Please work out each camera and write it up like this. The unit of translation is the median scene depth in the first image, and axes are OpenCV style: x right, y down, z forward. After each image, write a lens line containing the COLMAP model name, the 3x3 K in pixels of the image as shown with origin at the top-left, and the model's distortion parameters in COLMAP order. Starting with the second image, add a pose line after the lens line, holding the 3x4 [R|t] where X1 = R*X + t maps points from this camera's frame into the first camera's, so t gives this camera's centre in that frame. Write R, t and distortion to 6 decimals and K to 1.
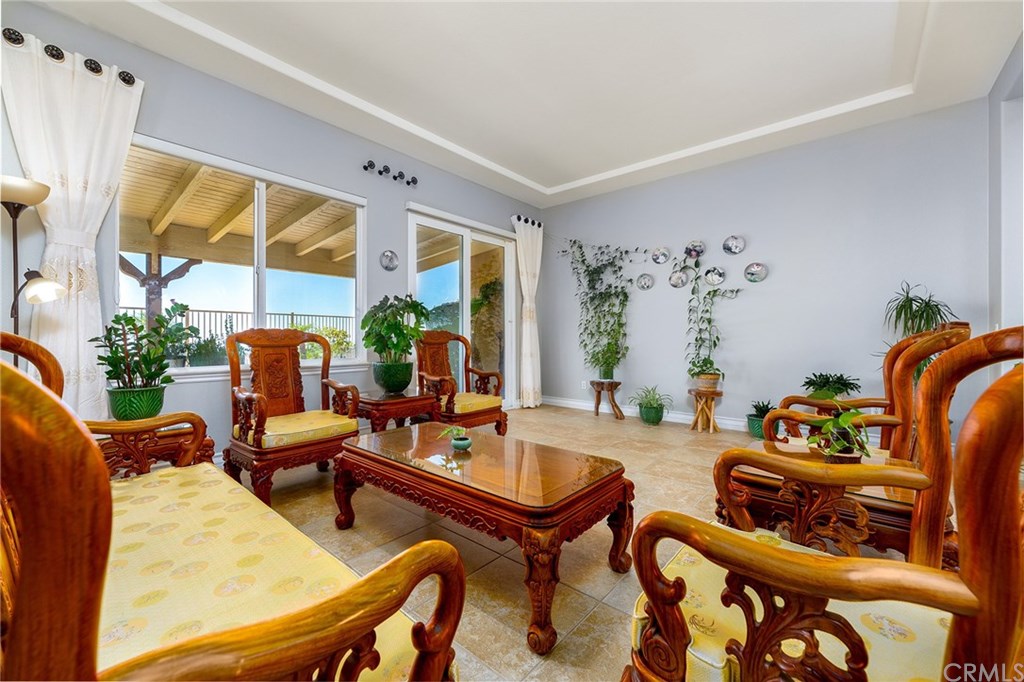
lens RADIAL K [[410.6, 0, 507.3], [0, 410.6, 333.5], [0, 0, 1]] dist [0.004908, -0.000306]
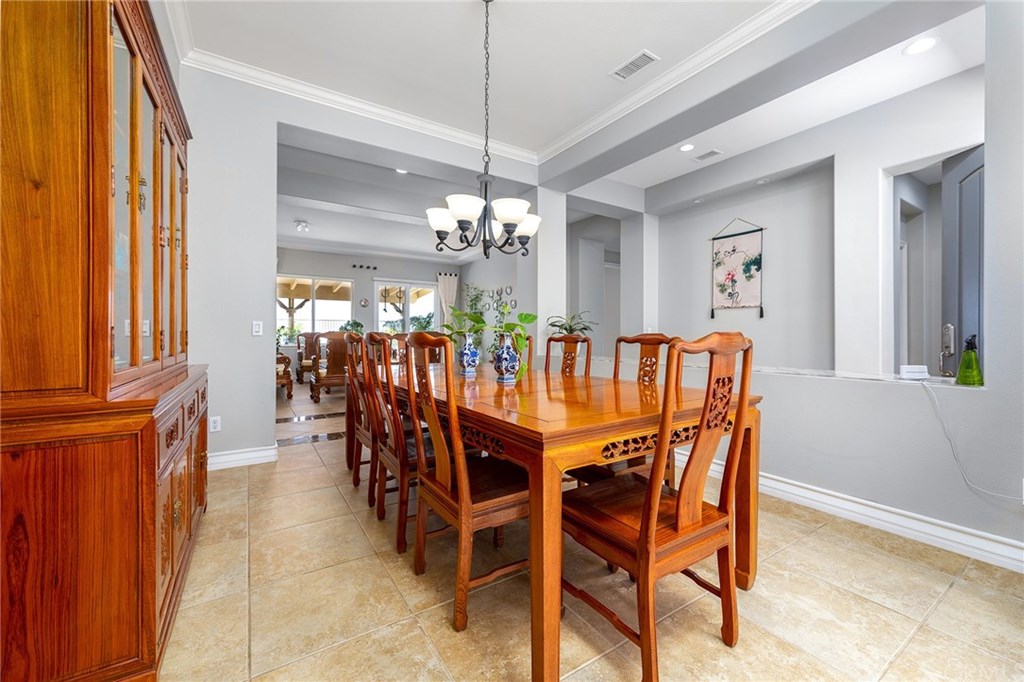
lens RADIAL K [[410.6, 0, 515.8], [0, 410.6, 338.9], [0, 0, 1]] dist [0.004908, -0.000306]
pose [[0.960944, -0.000259, -0.276741, 1.208211], [0.007016, 0.999701, 0.023426, -0.013555], [0.276652, -0.024453, 0.960659, -1.062651]]
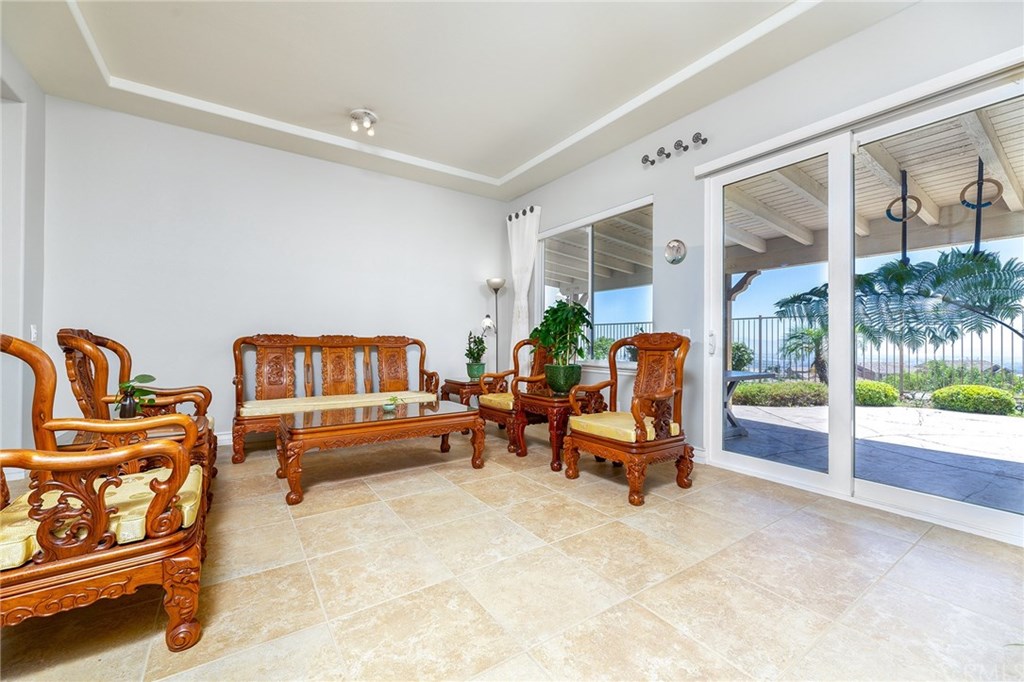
lens RADIAL K [[410.6, 0, 511.4], [0, 410.6, 341.0], [0, 0, 1]] dist [0.004908, -0.000306]
pose [[-0.262234, -0.001943, -0.965002, 0.596187], [0.006336, 0.999973, -0.003735, 0.007123], [0.964984, -0.007094, -0.262214, 0.859706]]
